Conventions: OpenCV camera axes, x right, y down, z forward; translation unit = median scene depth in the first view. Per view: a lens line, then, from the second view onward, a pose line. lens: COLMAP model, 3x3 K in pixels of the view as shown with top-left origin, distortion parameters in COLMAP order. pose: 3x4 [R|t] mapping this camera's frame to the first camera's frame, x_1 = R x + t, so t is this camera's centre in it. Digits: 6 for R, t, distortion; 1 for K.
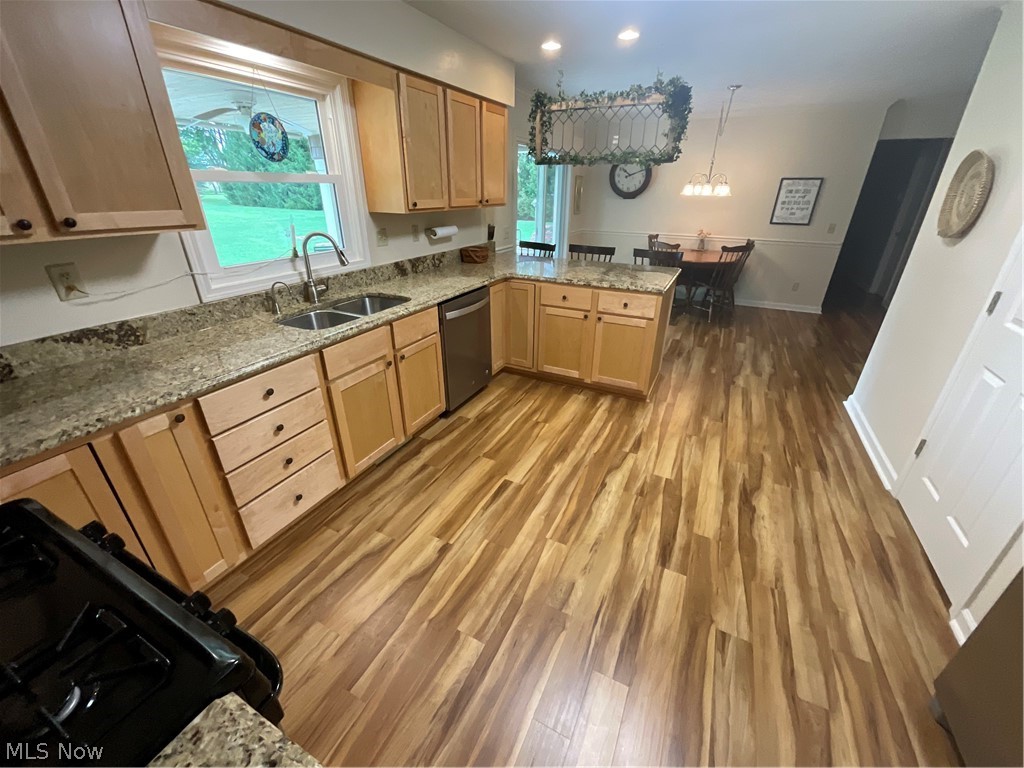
lens RADIAL K [[416.1, 0, 513.5], [0, 416.1, 380.6], [0, 0, 1]] dist [-0.001353, 0.001076]
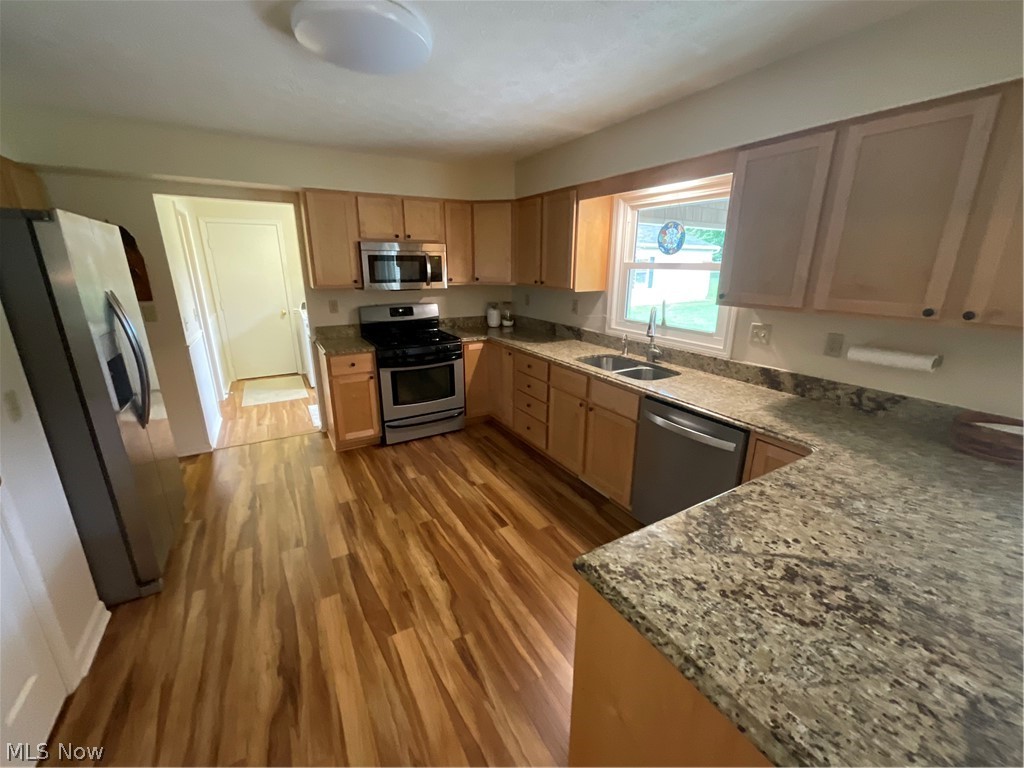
lens RADIAL K [[416.1, 0, 510.7], [0, 416.1, 383.2], [0, 0, 1]] dist [-0.001353, 0.001076]
pose [[-0.551799, 0.223768, -0.803396, 0.763793], [-0.361715, 0.803791, 0.472316, -0.573290], [0.751452, 0.551224, -0.362591, 1.185488]]
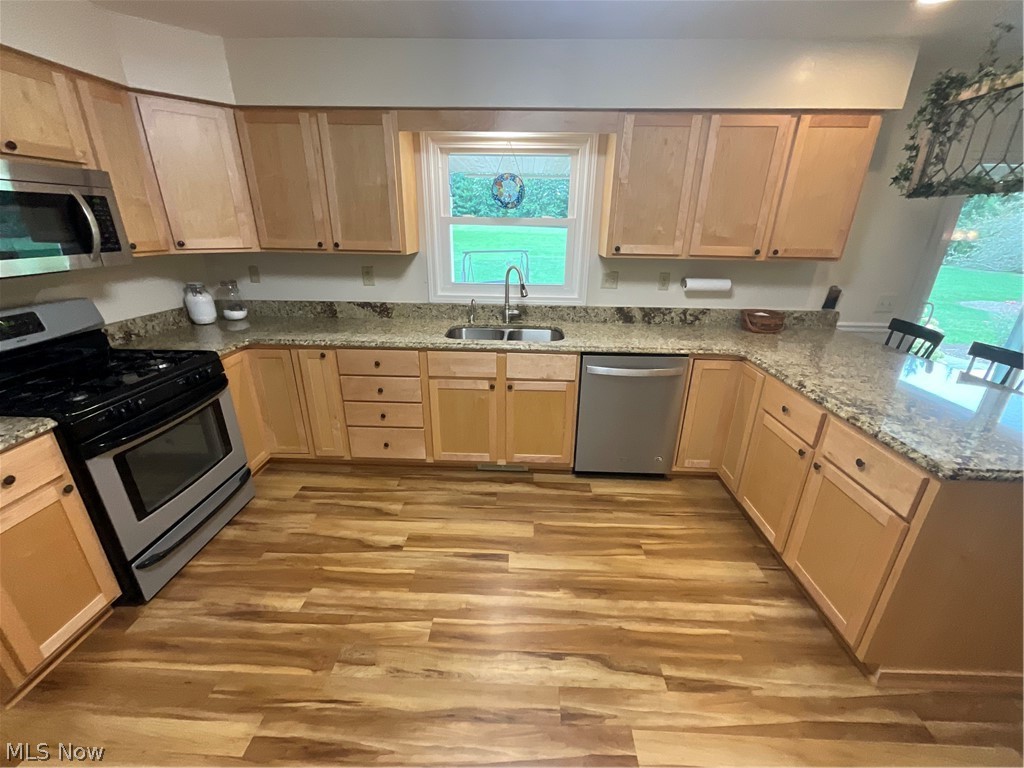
lens RADIAL K [[416.1, 0, 513.1], [0, 416.1, 381.8], [0, 0, 1]] dist [-0.001353, 0.001076]
pose [[0.413770, 0.321762, -0.851624, 0.604998], [-0.395394, 0.906139, 0.150253, -0.222416], [0.820035, 0.274557, 0.502156, 0.467996]]
